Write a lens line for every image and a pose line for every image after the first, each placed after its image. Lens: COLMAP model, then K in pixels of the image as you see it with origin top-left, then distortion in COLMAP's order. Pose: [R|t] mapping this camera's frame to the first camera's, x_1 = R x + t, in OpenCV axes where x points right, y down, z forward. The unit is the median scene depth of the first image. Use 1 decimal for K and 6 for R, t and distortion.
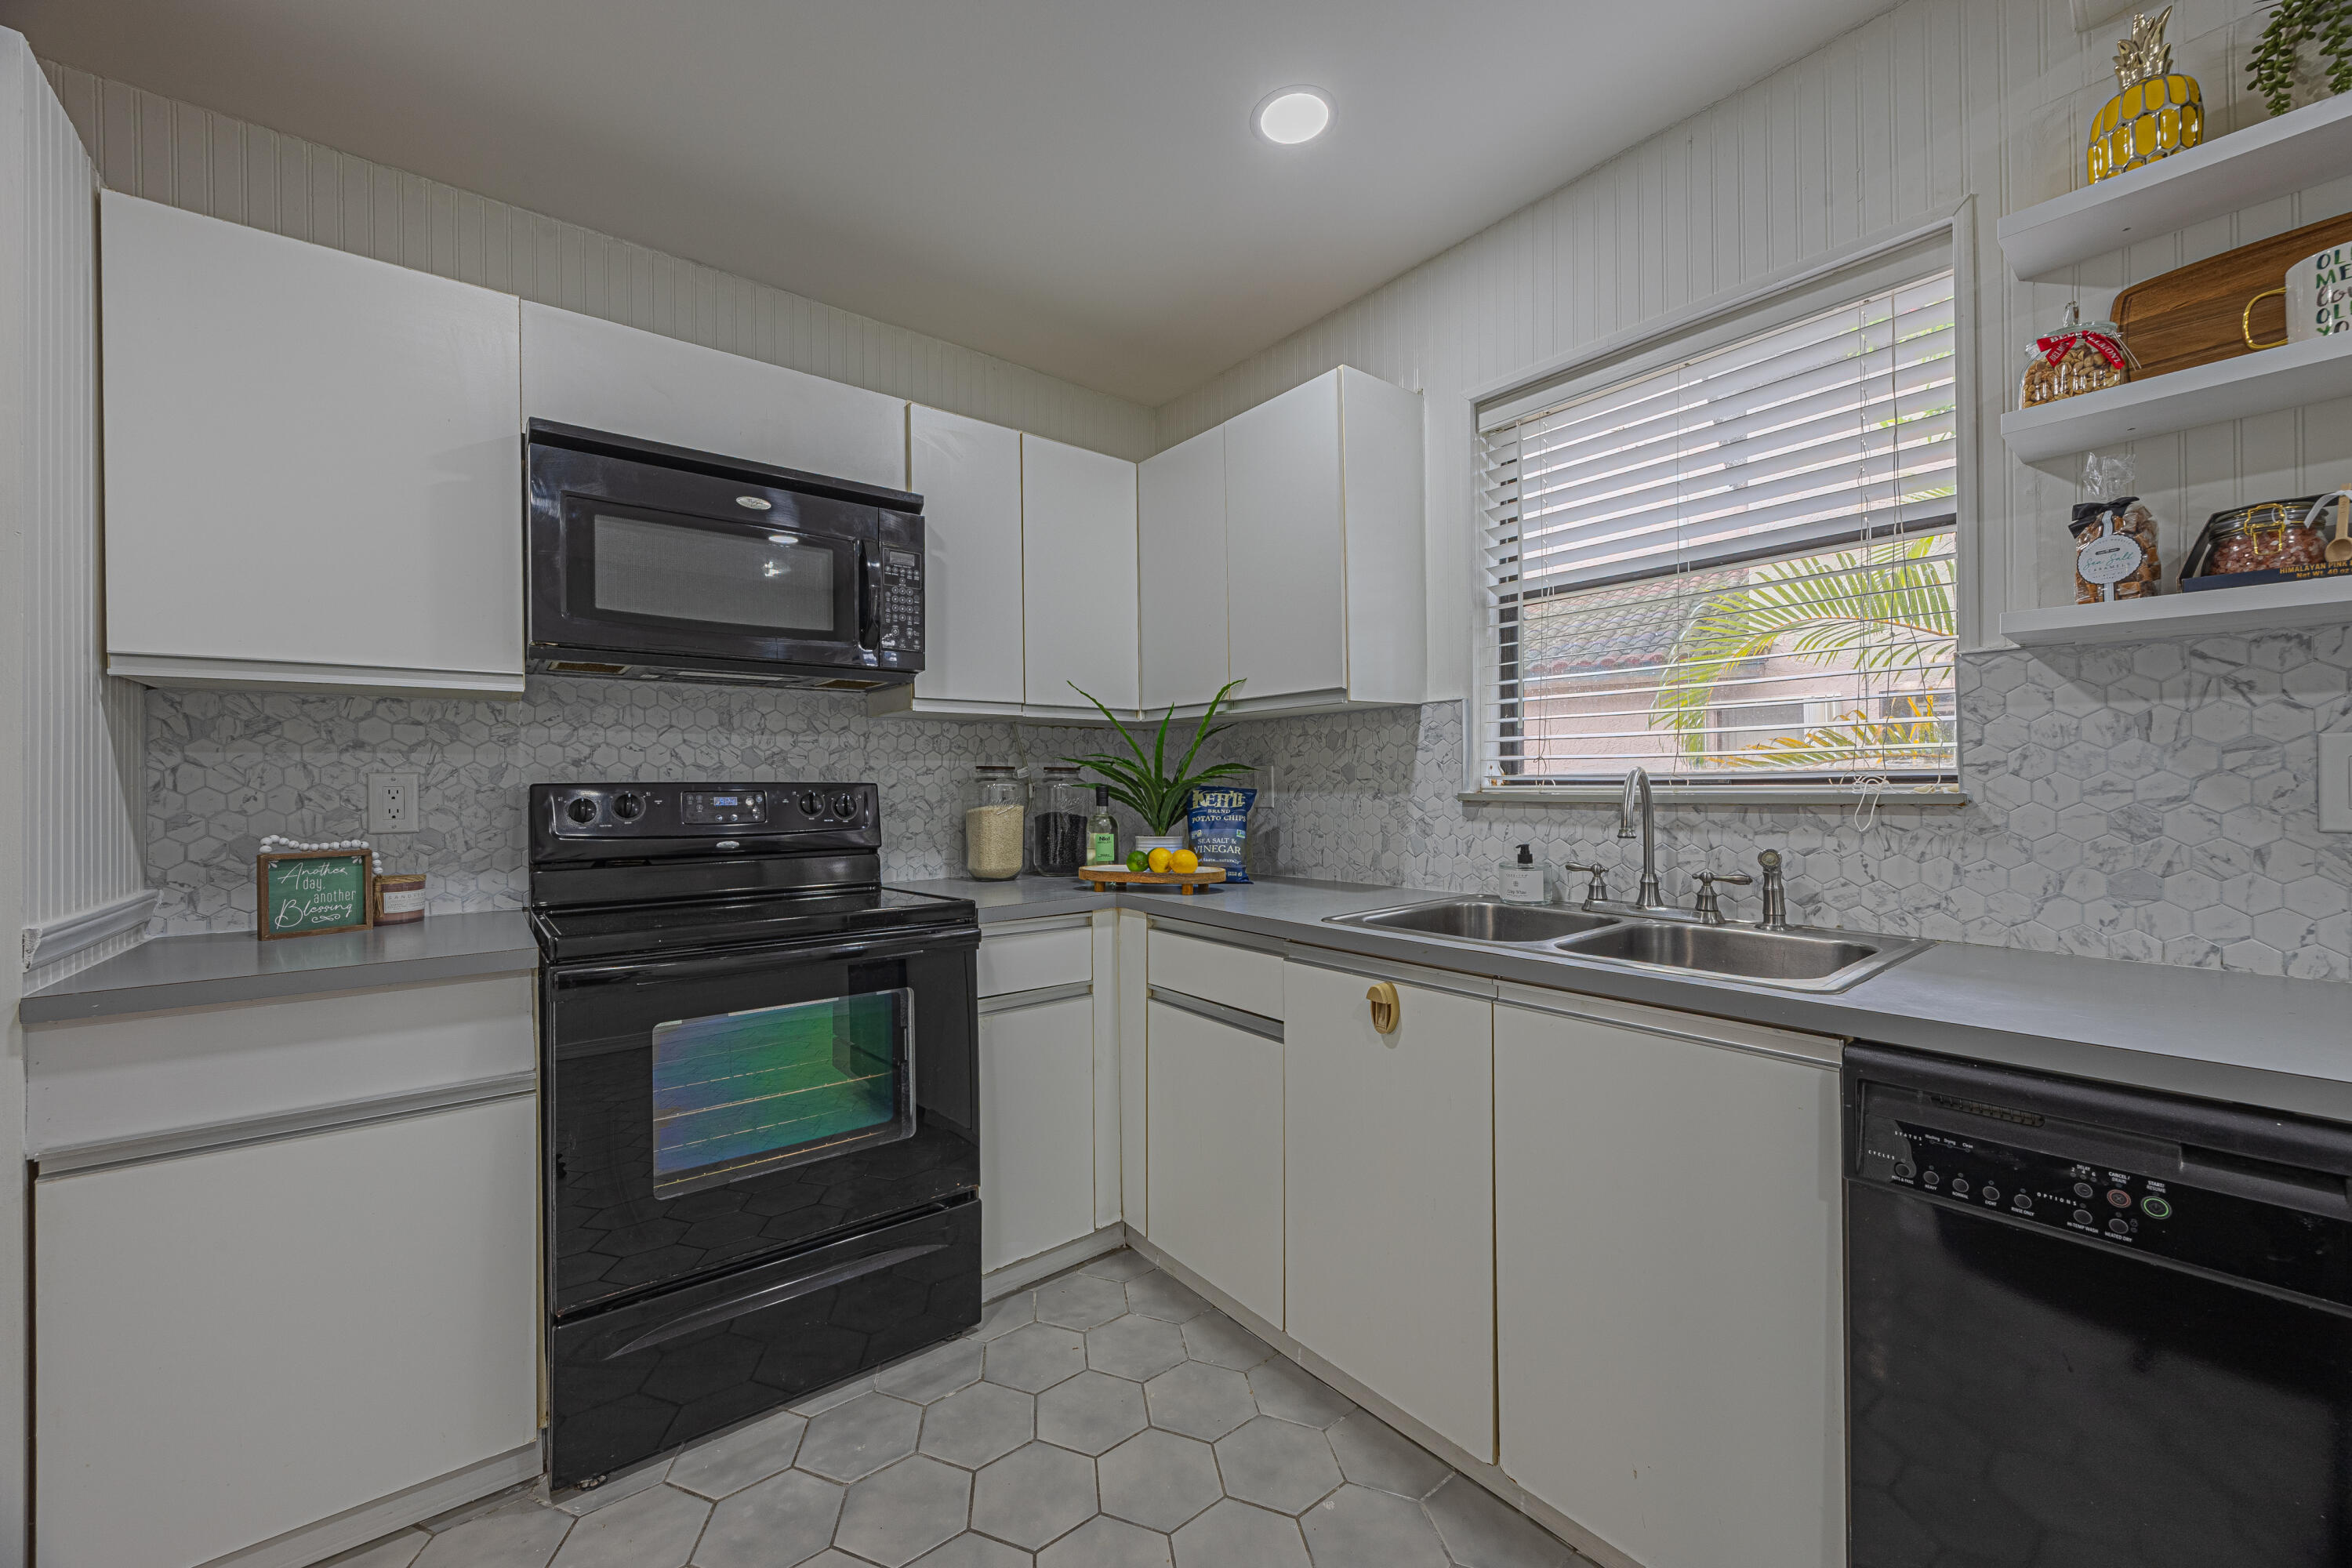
lens RADIAL K [[887.5, 0, 1169.6], [0, 887.5, 785.9], [0, 0, 1]] dist [-0.005692, 0.000831]
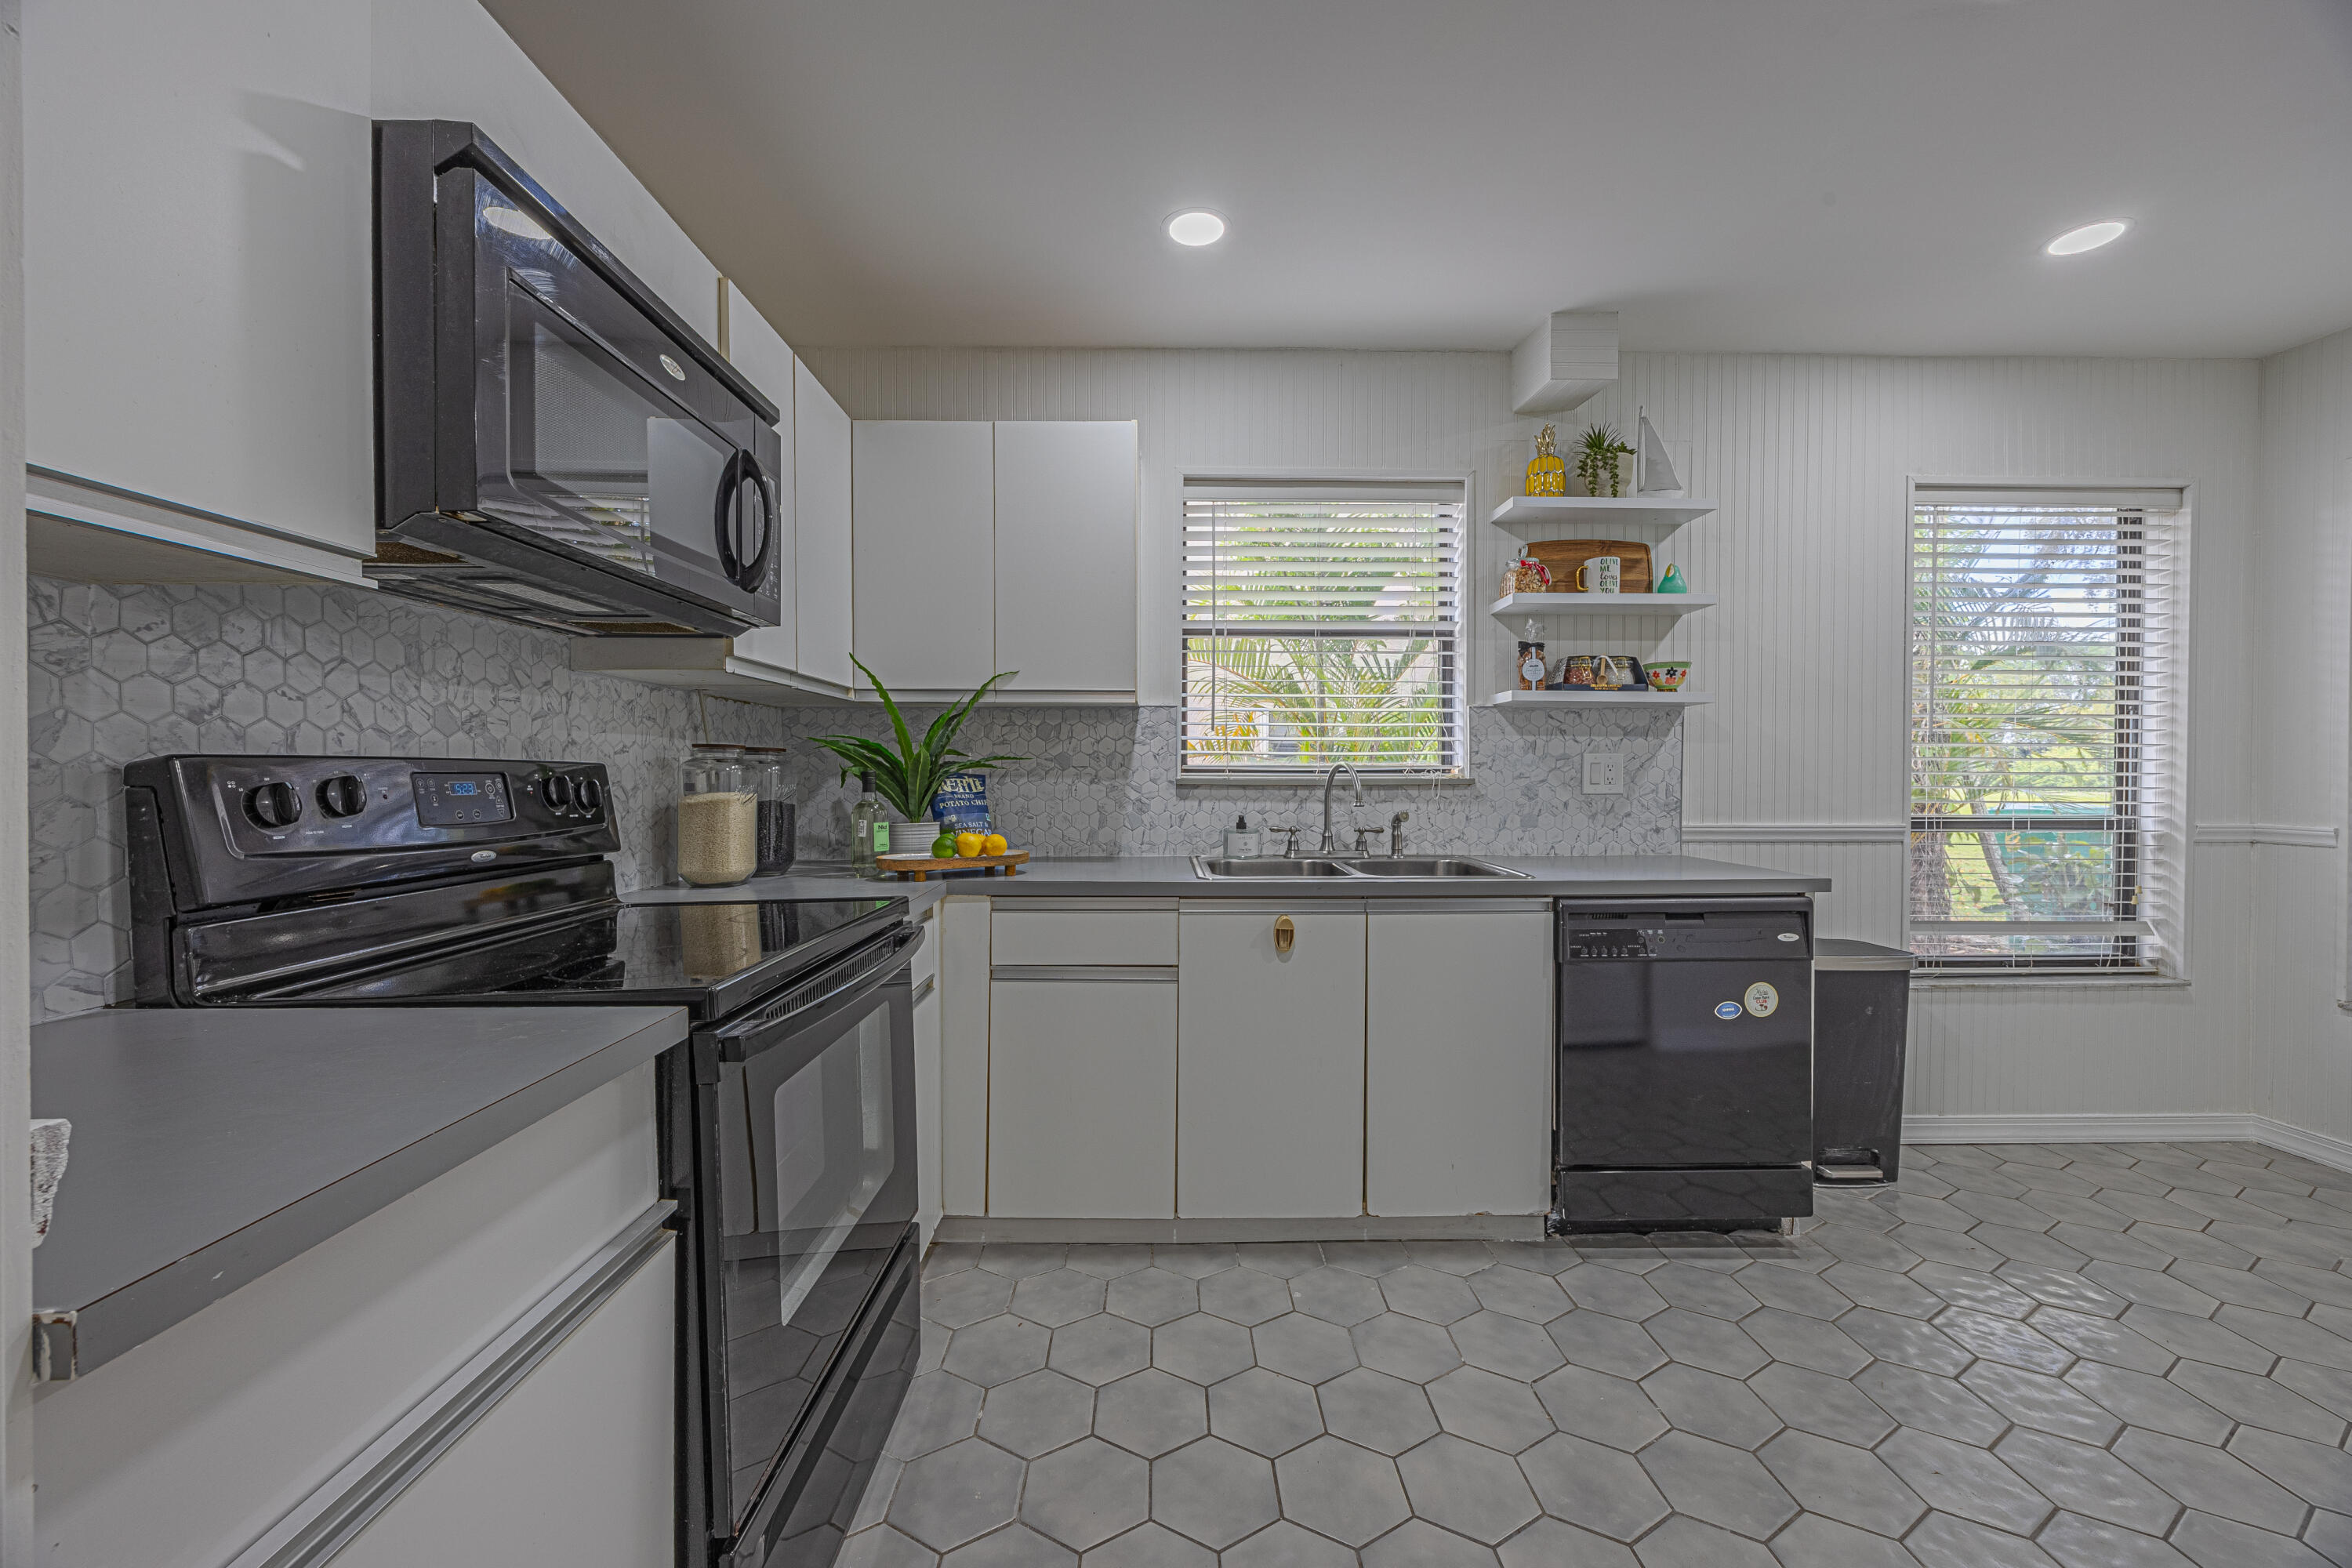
lens RADIAL K [[887.5, 0, 1164.5], [0, 887.5, 786.3], [0, 0, 1]] dist [-0.005692, 0.000831]
pose [[0.614773, -0.004073, 0.788694, -0.770483], [-0.005417, 0.999941, 0.009386, 0.007912], [-0.788686, -0.010042, 0.614715, 0.242072]]
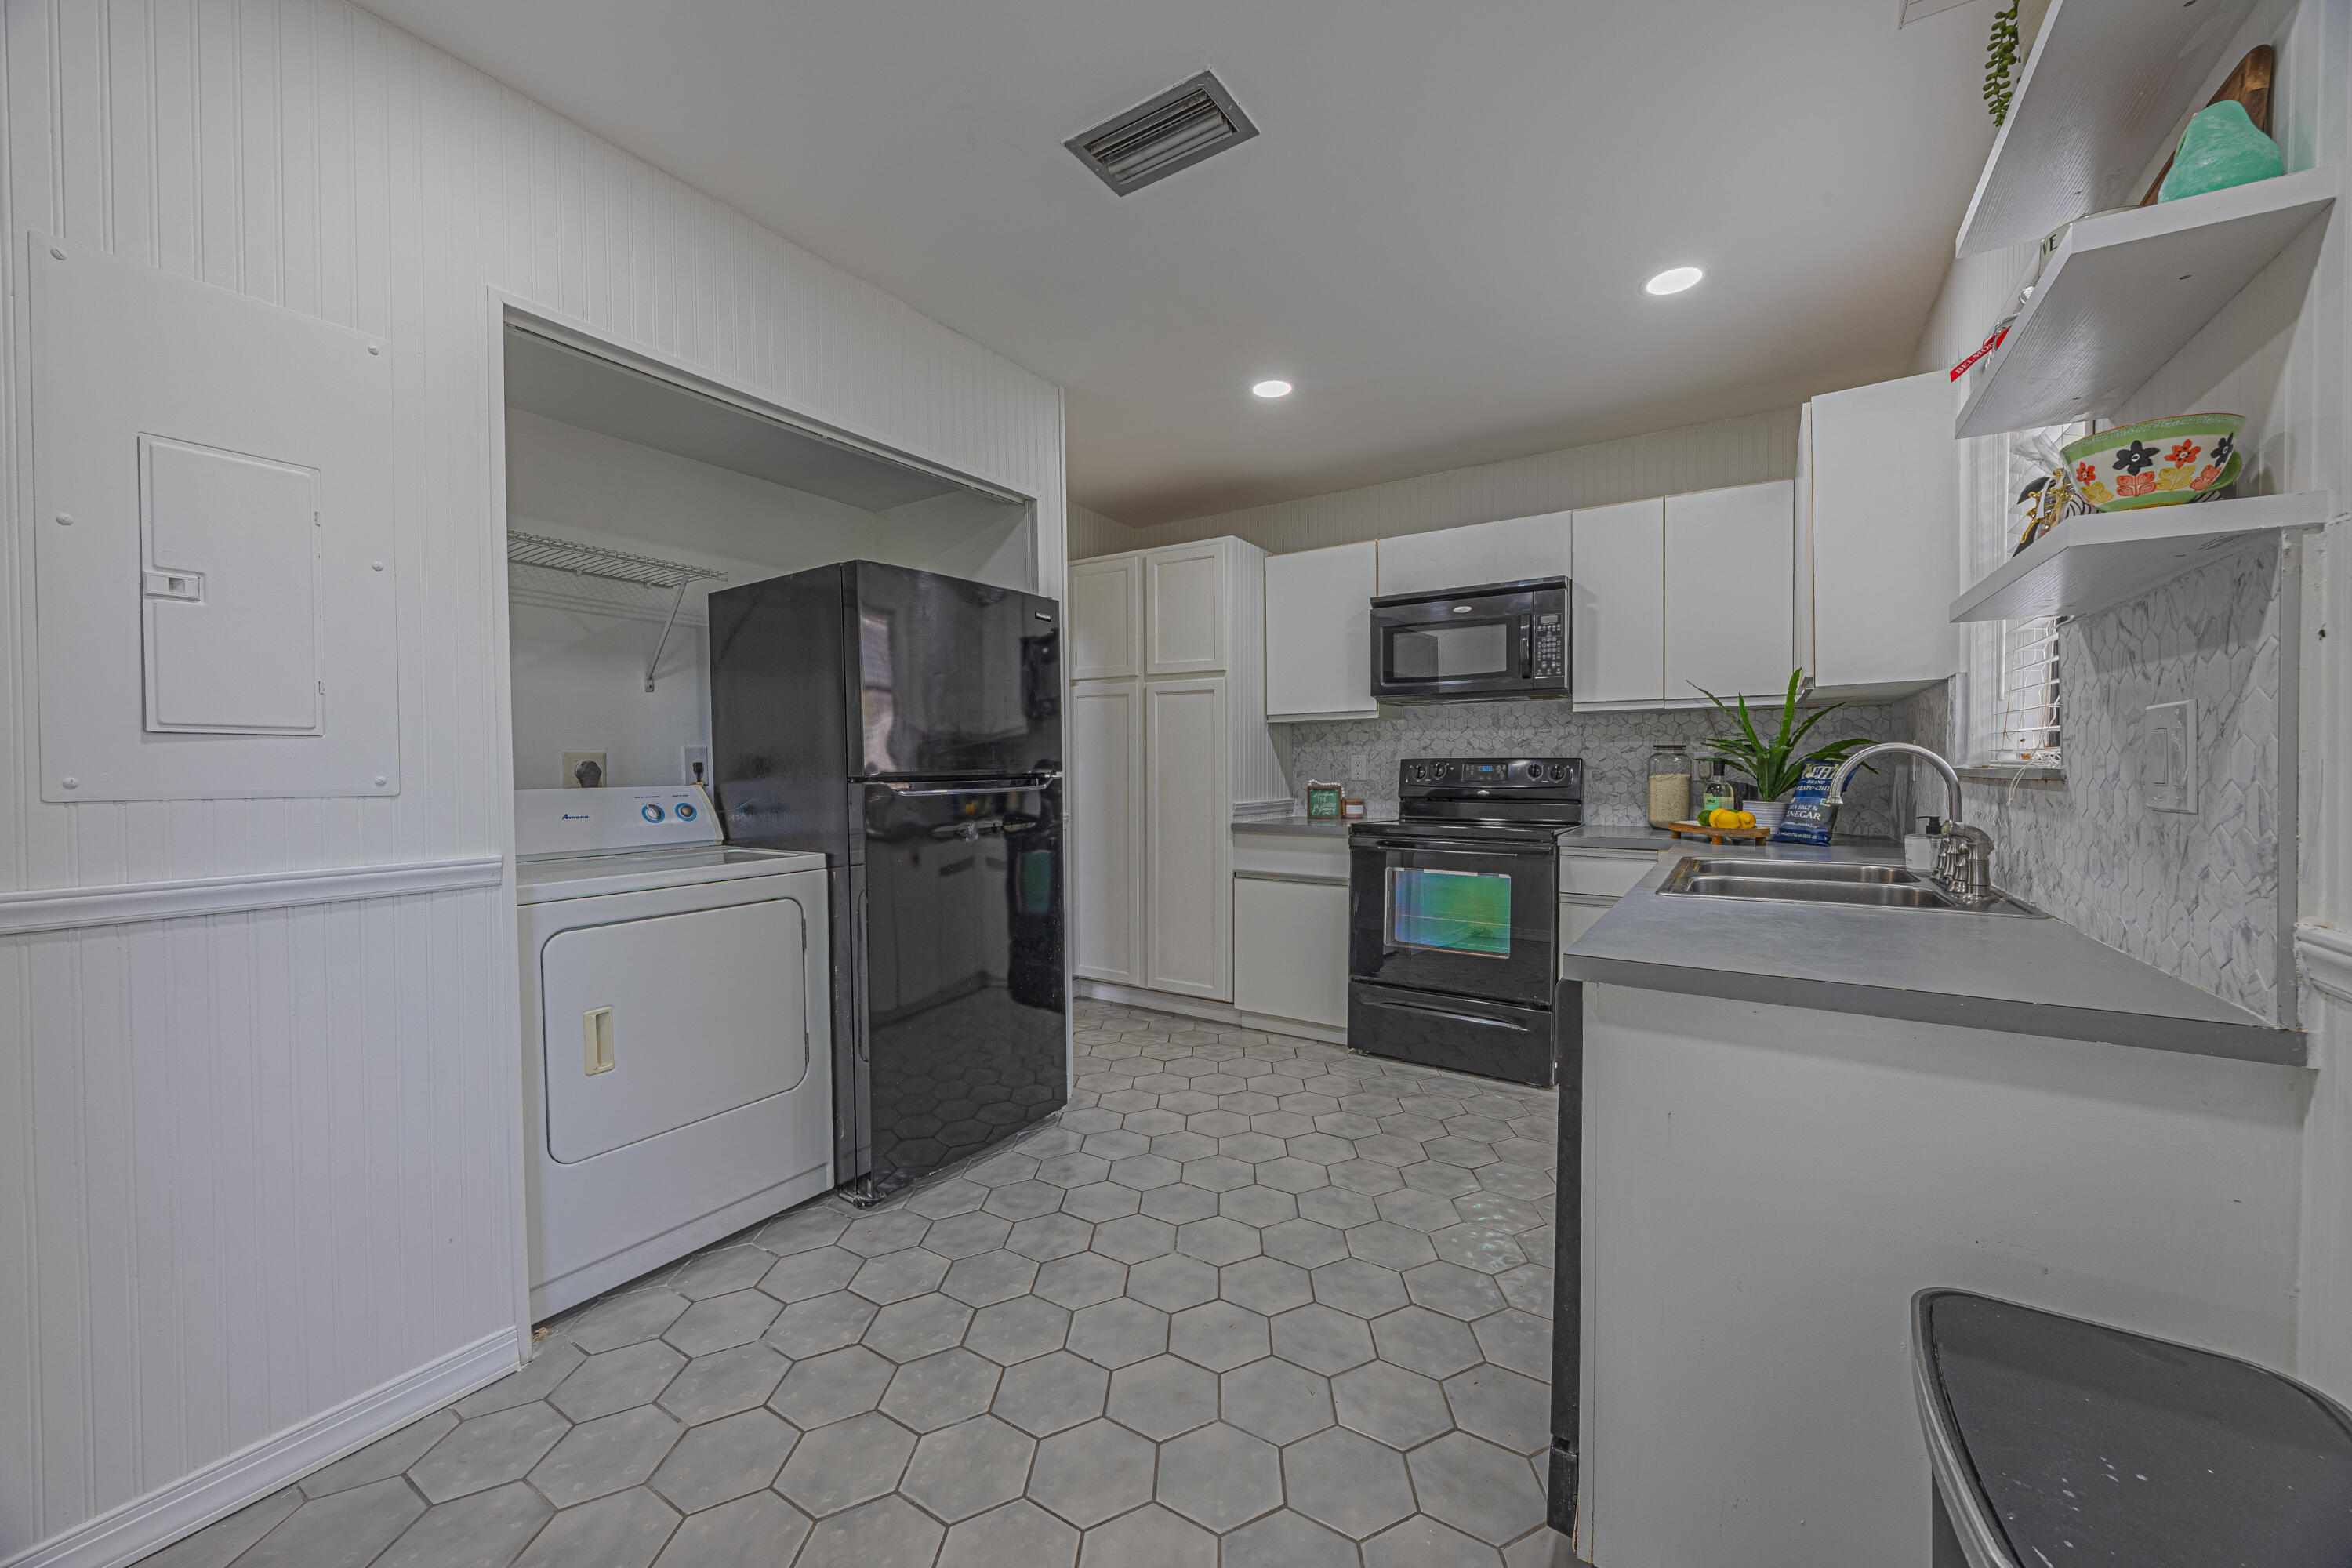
lens RADIAL K [[887.5, 0, 1176.8], [0, 887.5, 784.4], [0, 0, 1]] dist [-0.005692, 0.000831]
pose [[0.319207, 0.025785, -0.947334, 1.100566], [0.002379, 0.999605, 0.028009, -0.002725], [0.947682, -0.011194, 0.319019, -0.172839]]
